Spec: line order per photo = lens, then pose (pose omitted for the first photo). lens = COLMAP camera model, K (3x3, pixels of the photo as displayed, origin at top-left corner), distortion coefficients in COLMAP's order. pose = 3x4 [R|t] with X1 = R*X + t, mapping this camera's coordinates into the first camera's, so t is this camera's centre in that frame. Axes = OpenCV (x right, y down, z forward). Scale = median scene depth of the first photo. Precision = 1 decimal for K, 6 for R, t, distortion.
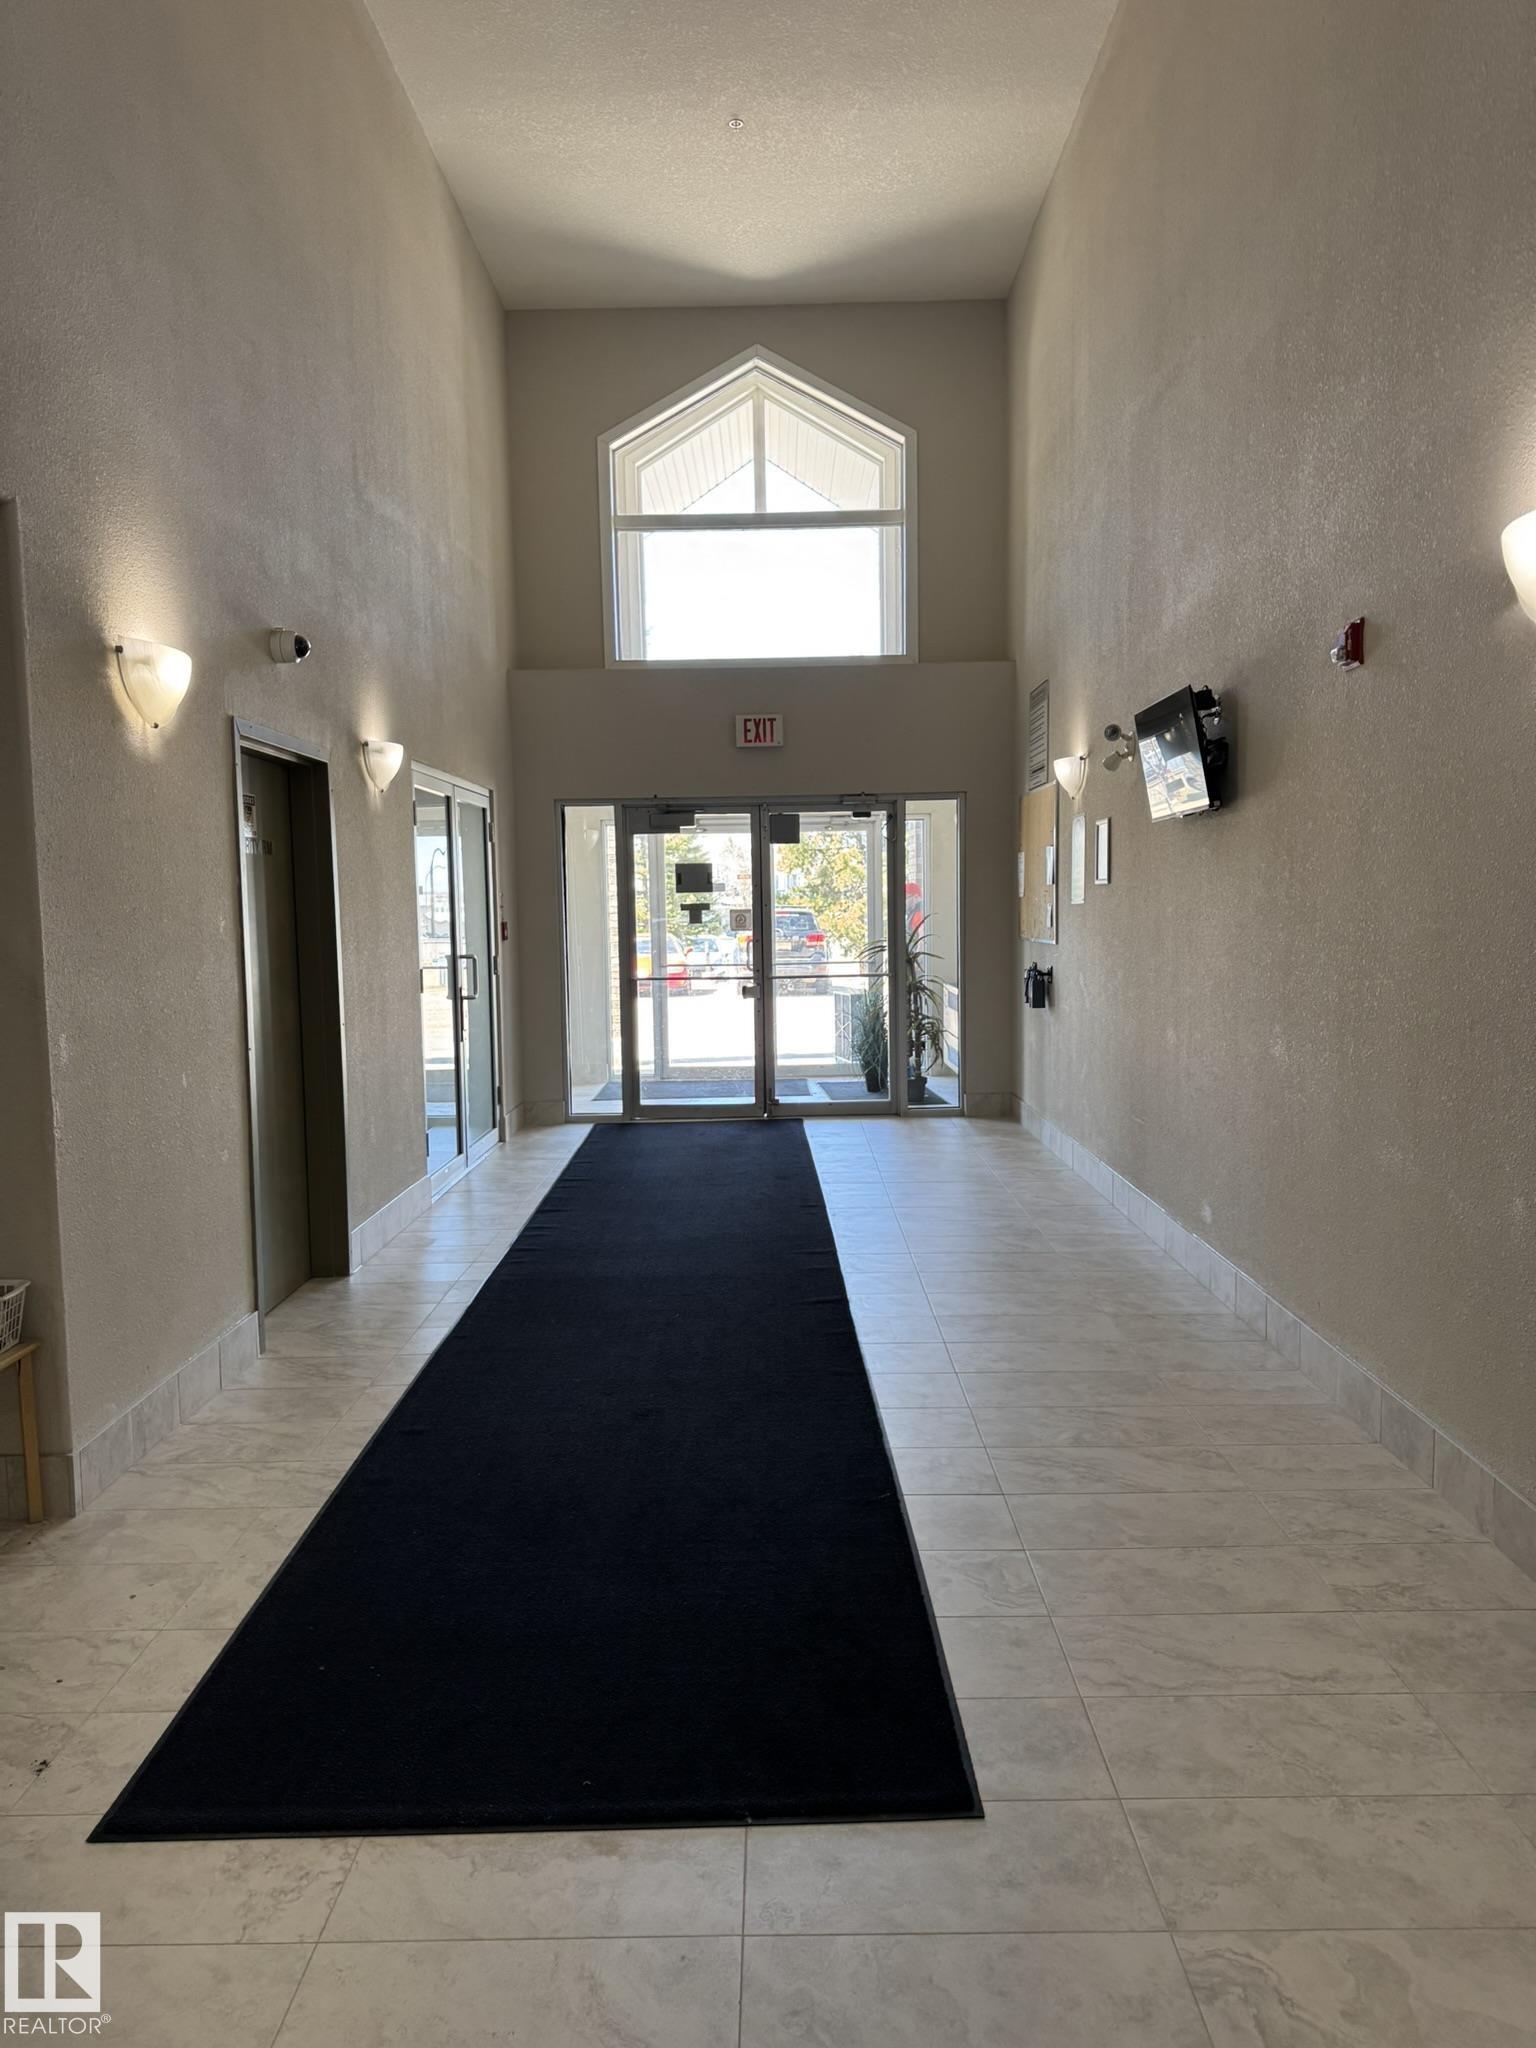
lens RADIAL K [[1463.2, 0, 762.5], [0, 1463.2, 1033.6], [0, 0, 1]] dist [0.052133, -0.051044]
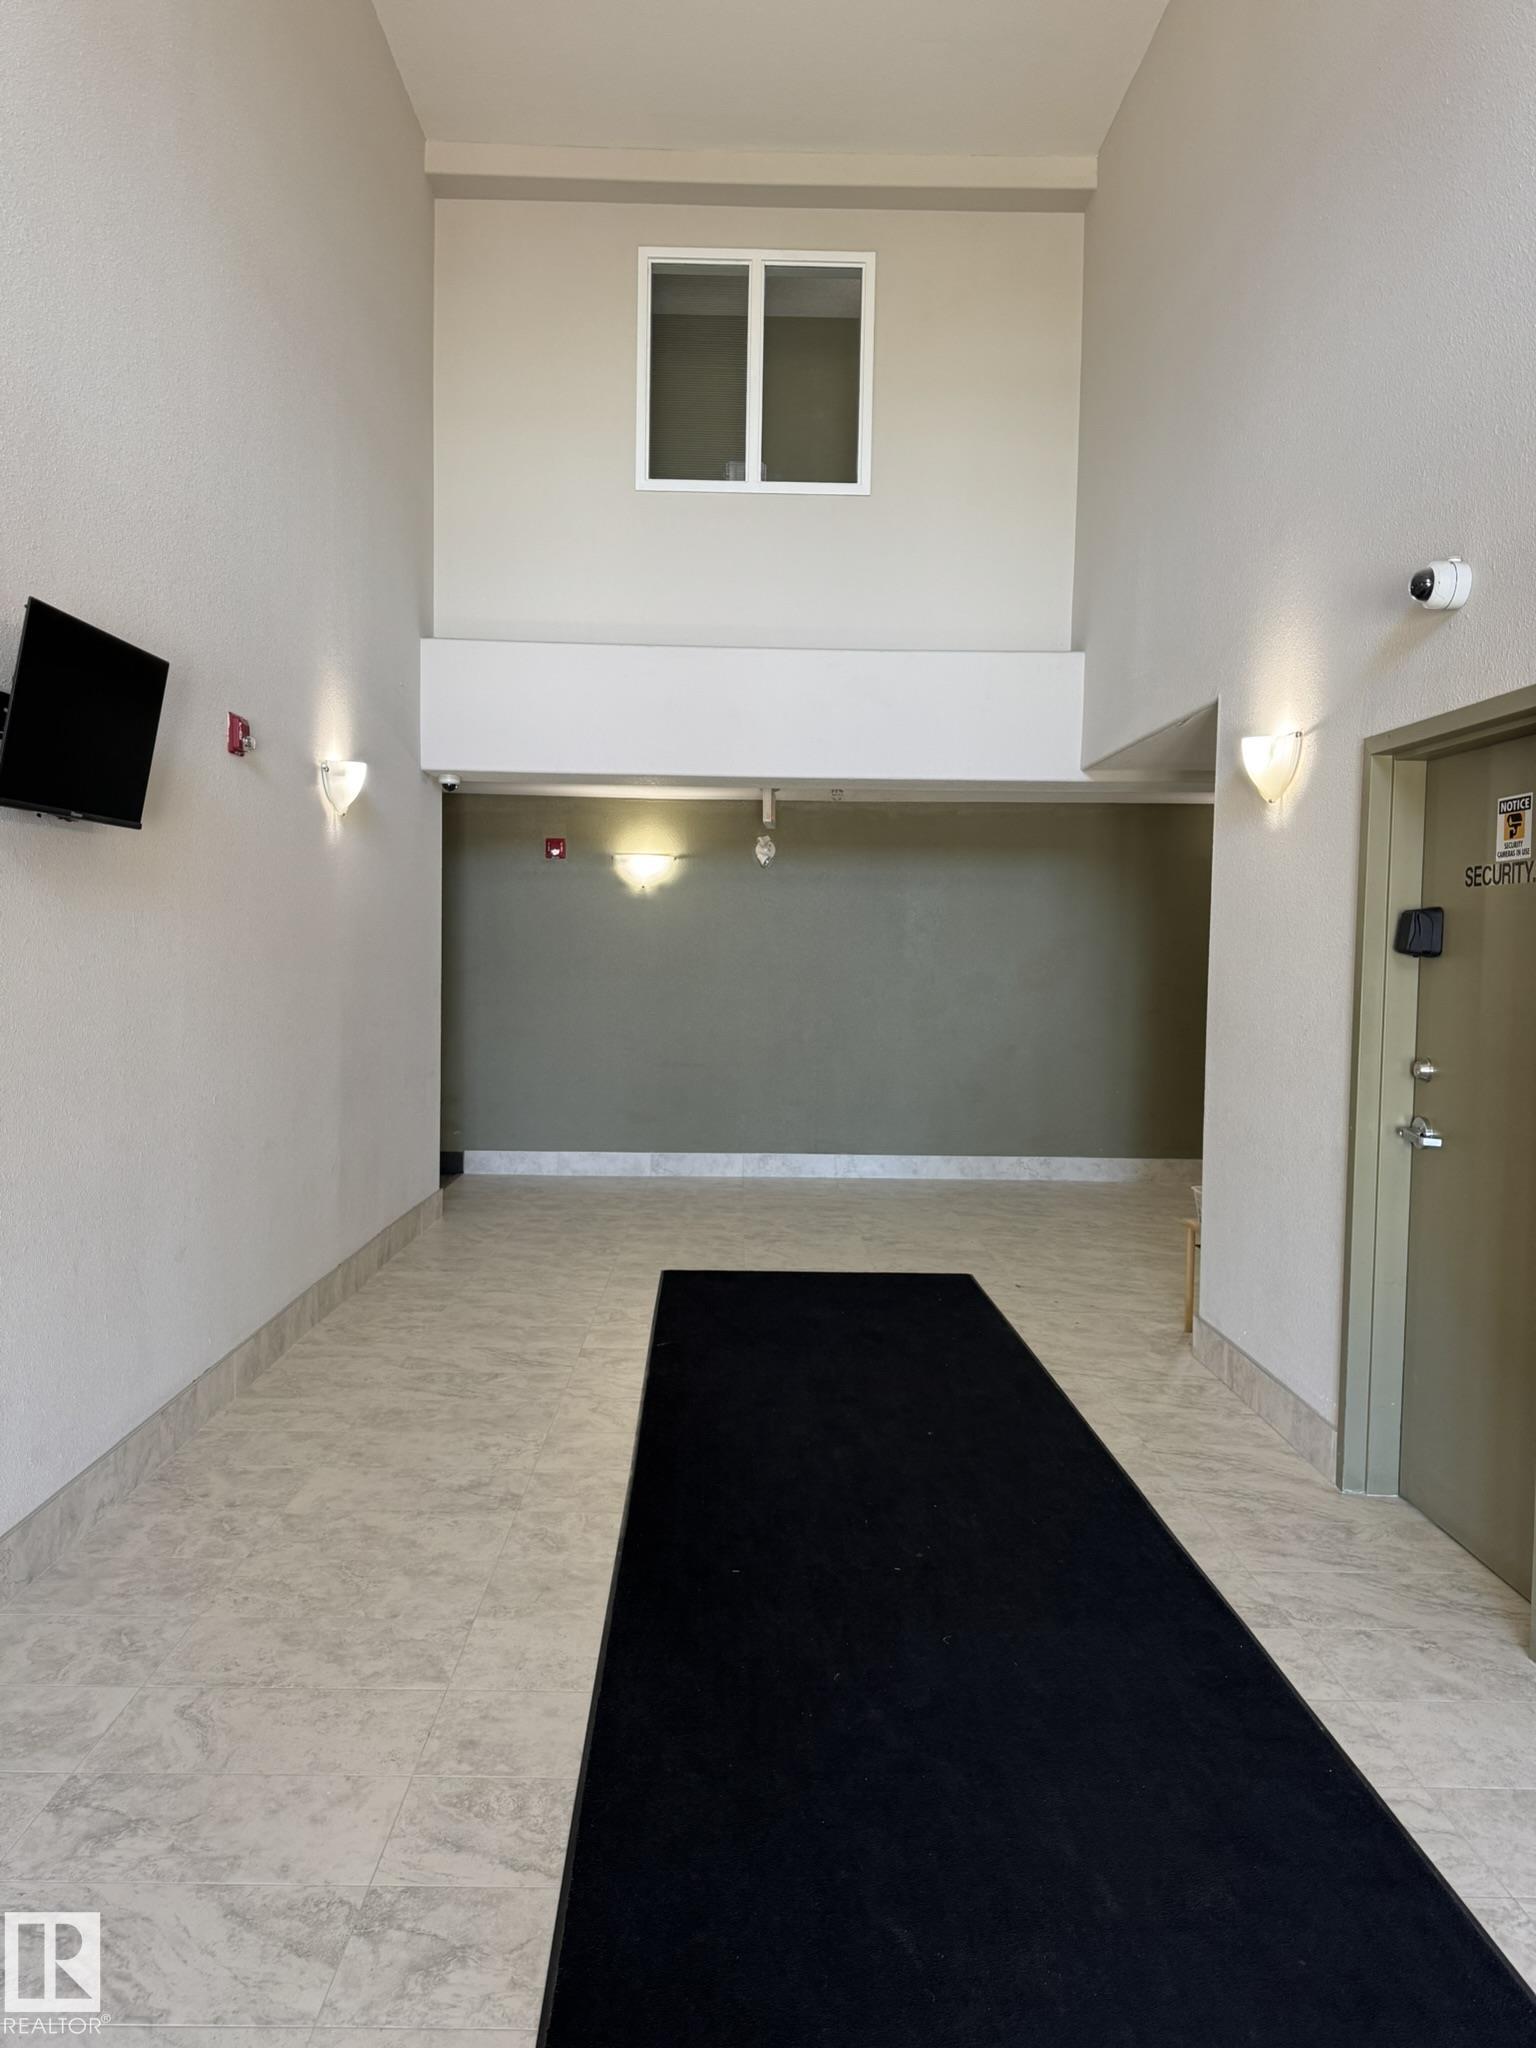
lens RADIAL K [[1463.2, 0, 767.8], [0, 1463.2, 1018.6], [0, 0, 1]] dist [0.052133, -0.051044]
pose [[-0.999565, 0.001793, -0.029429, 0.014204], [-0.002282, 0.990450, 0.137853, -0.190040], [0.029395, 0.137860, -0.990015, 2.054226]]
